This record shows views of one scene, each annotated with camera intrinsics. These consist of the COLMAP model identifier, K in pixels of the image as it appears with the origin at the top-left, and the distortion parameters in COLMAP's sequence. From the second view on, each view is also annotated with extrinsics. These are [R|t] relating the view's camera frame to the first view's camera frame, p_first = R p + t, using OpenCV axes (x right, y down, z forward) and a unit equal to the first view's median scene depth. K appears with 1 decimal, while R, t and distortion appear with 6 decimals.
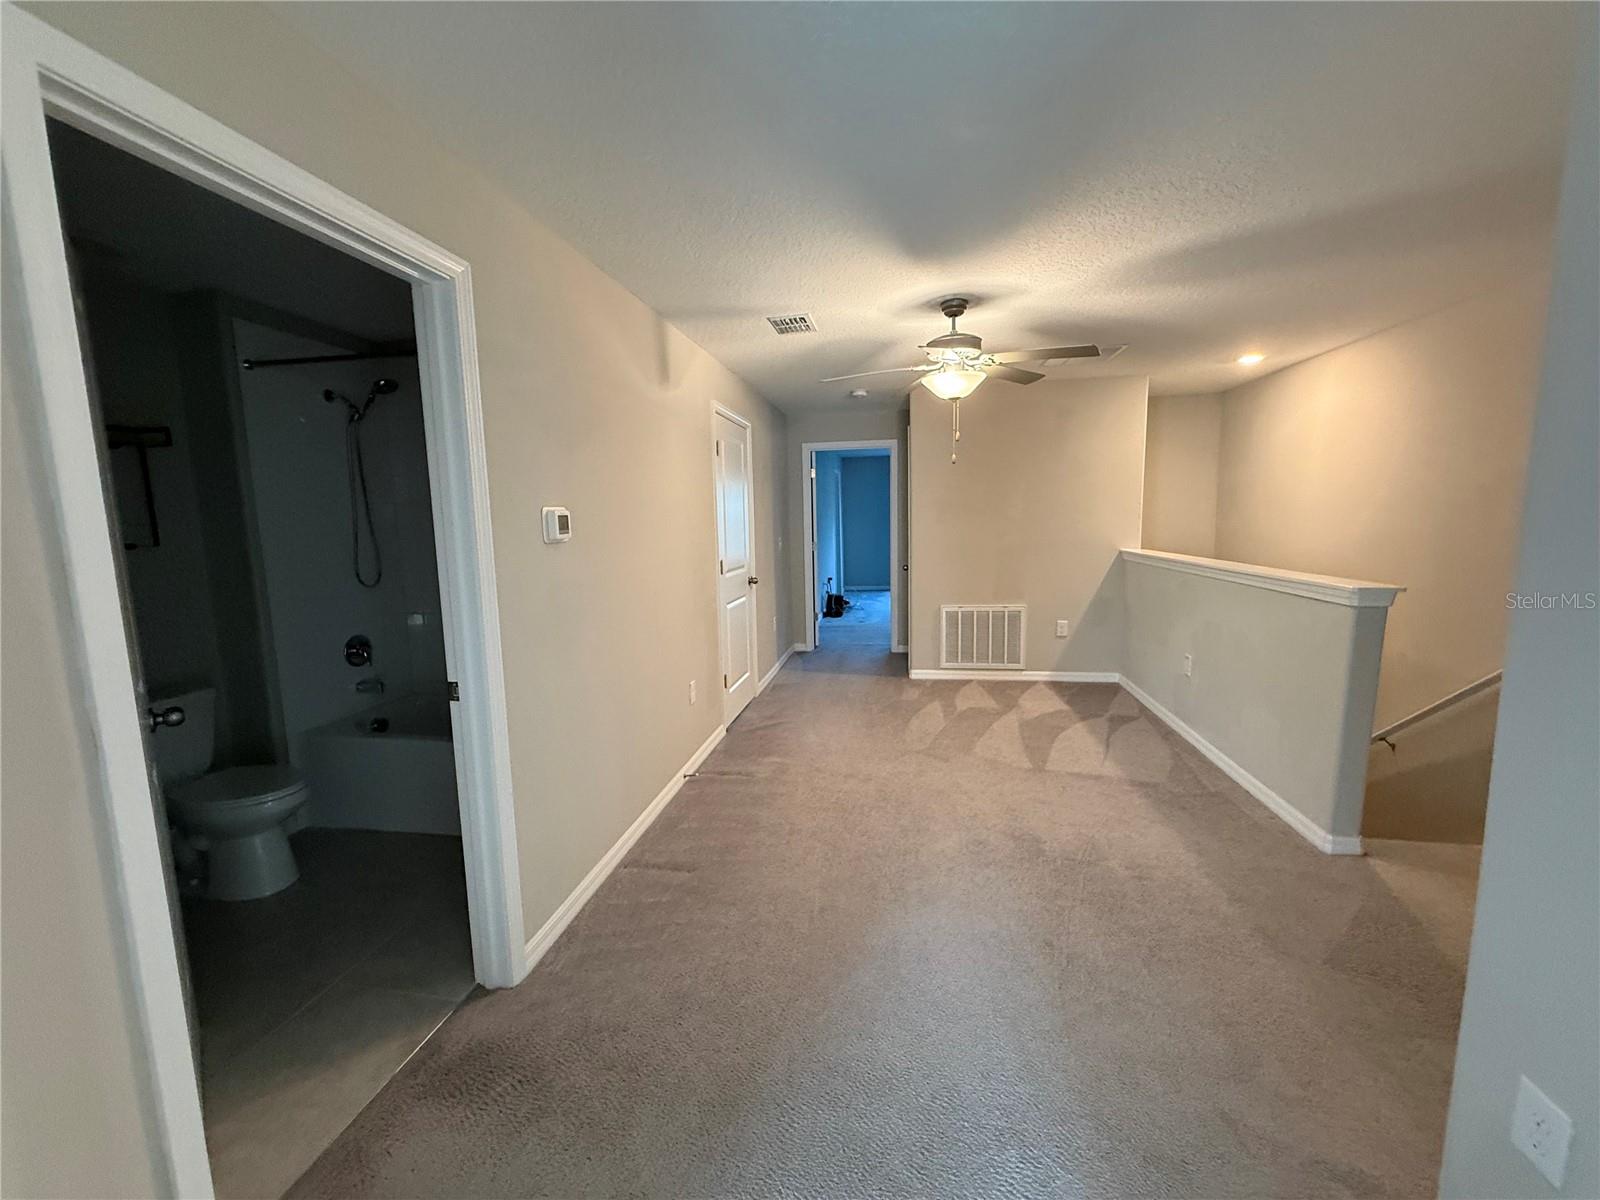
lens RADIAL K [[644.6, 0, 814.0], [0, 644.6, 596.0], [0, 0, 1]] dist [-0.001363, 0.000144]
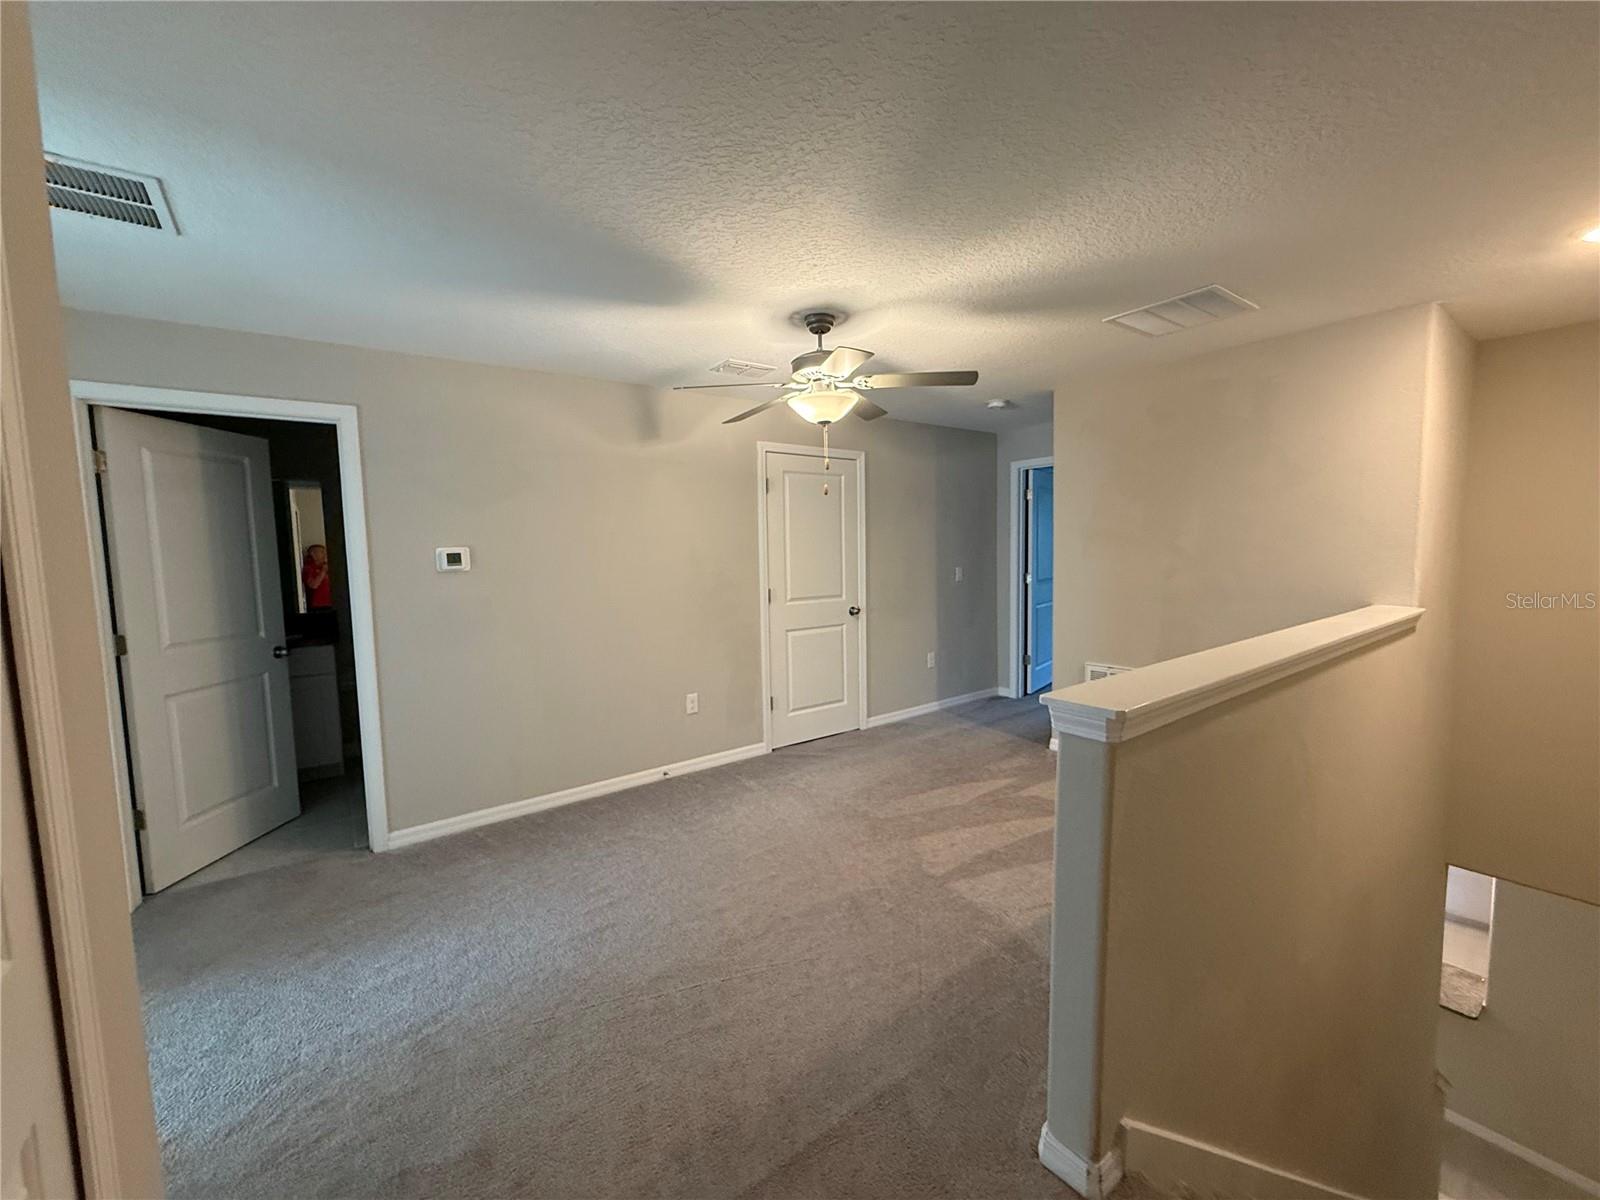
lens RADIAL K [[644.6, 0, 792.2], [0, 644.6, 593.7], [0, 0, 1]] dist [-0.001363, 0.000144]
pose [[0.718404, 0.053860, -0.693538, 0.627046], [-0.077635, 0.996977, -0.002993, -0.048260], [0.691280, 0.055993, 0.720414, 0.260271]]
